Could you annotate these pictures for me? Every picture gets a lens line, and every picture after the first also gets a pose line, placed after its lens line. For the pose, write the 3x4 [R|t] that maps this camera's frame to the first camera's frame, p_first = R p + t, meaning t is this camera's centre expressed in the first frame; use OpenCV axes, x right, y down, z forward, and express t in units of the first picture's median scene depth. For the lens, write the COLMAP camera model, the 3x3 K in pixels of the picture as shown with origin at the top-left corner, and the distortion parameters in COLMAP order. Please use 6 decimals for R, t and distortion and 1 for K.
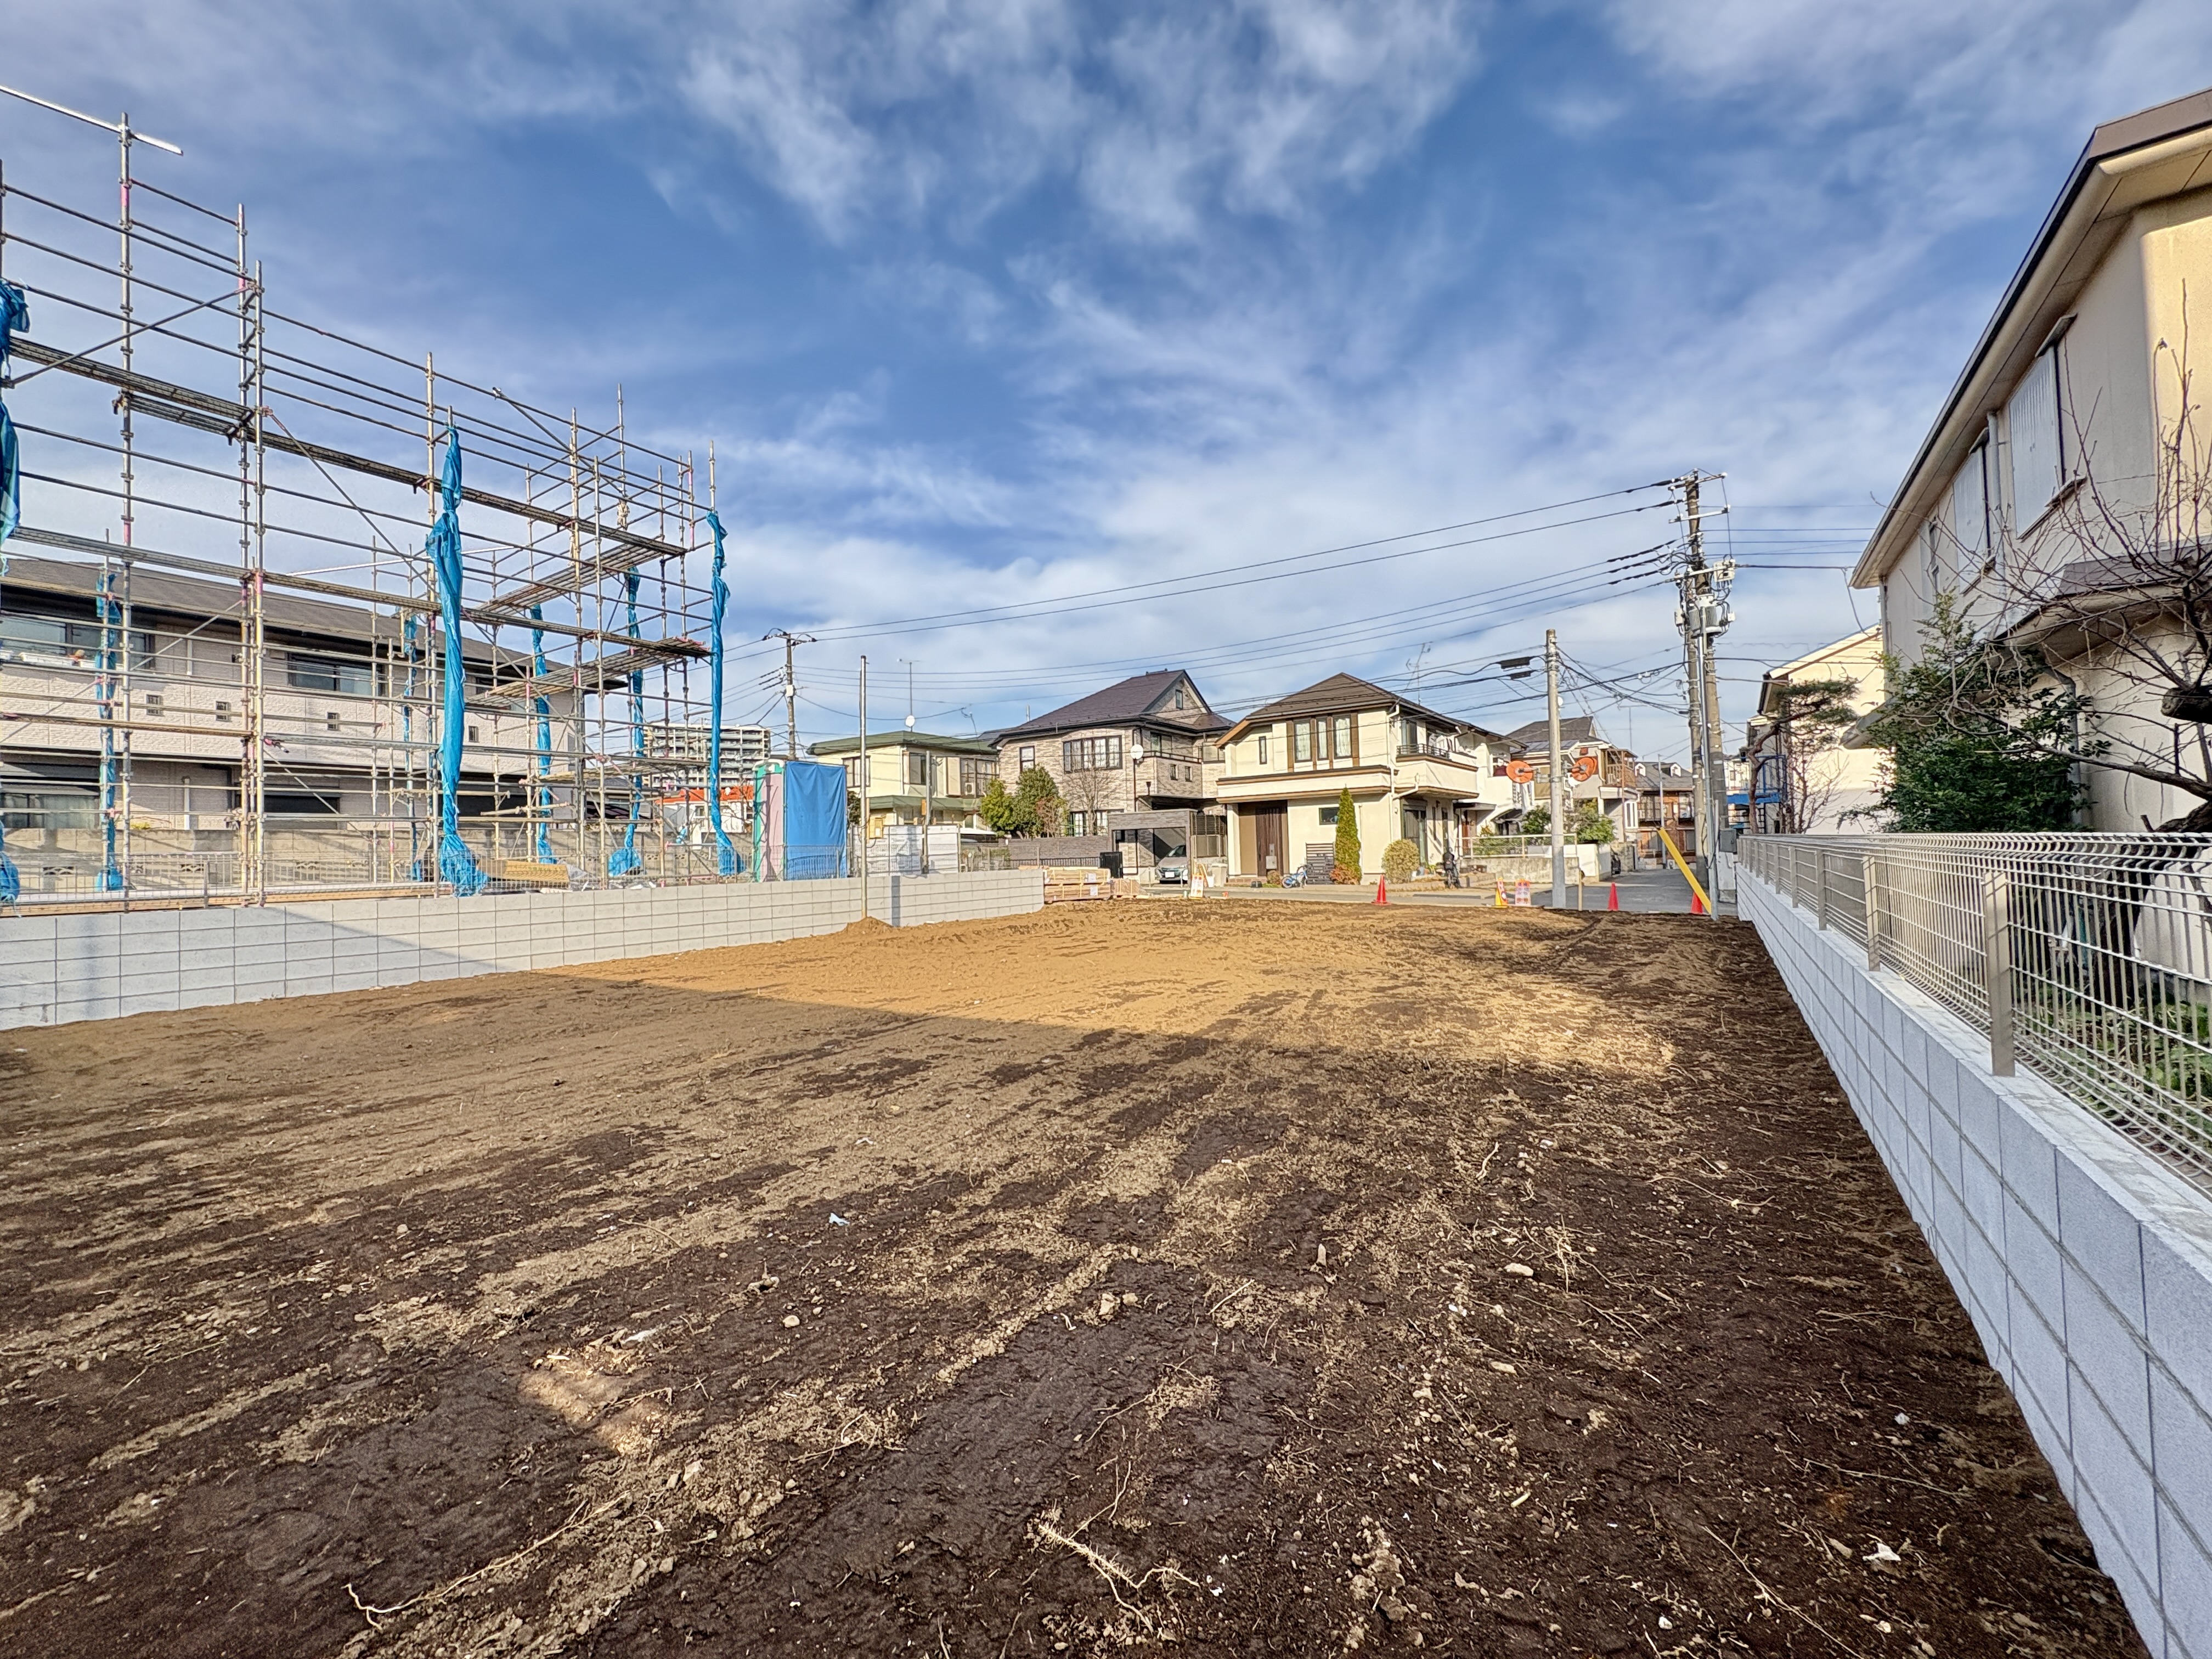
lens RADIAL K [[879.3, 0, 1106.0], [0, 879.3, 829.5], [0, 0, 1]] dist [-0.000196, -0.000247]
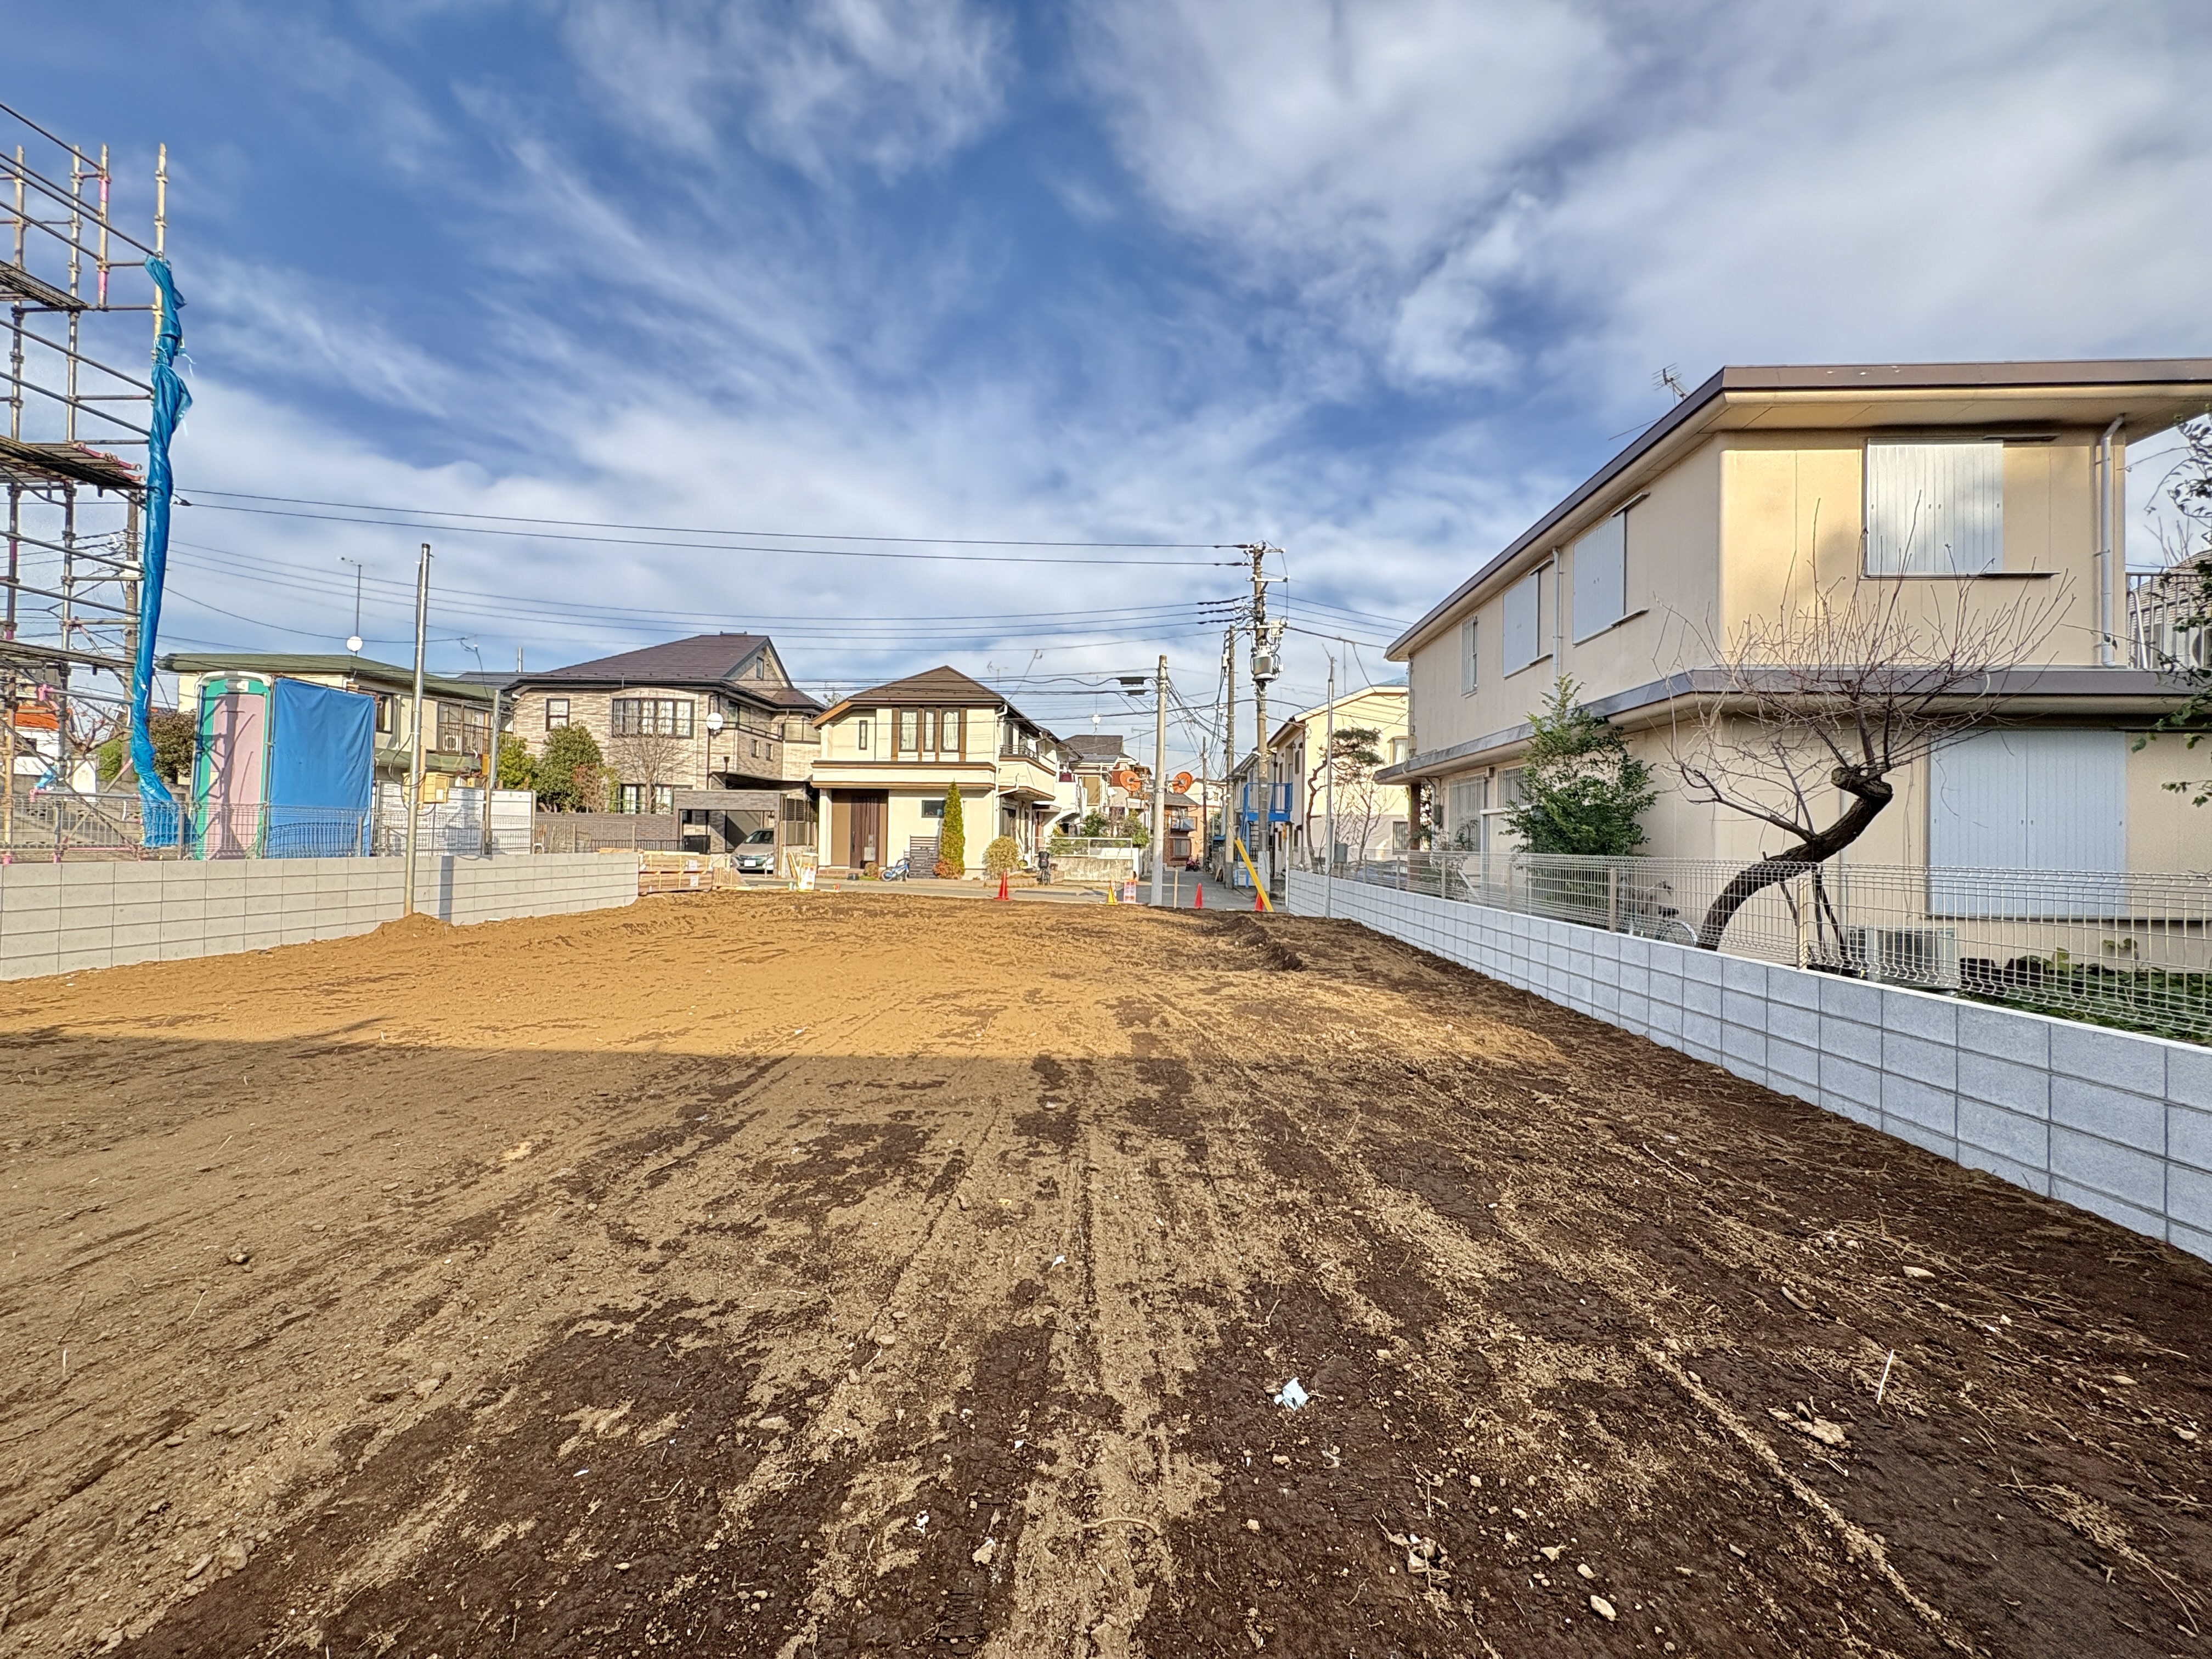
lens RADIAL K [[879.3, 0, 1106.0], [0, 879.3, 829.5], [0, 0, 1]] dist [-0.000196, -0.000247]
pose [[0.854064, 0.051161, 0.517646, -0.113382], [-0.055843, 0.998418, -0.006543, 0.003886], [-0.517162, -0.023319, 0.855570, 0.074689]]
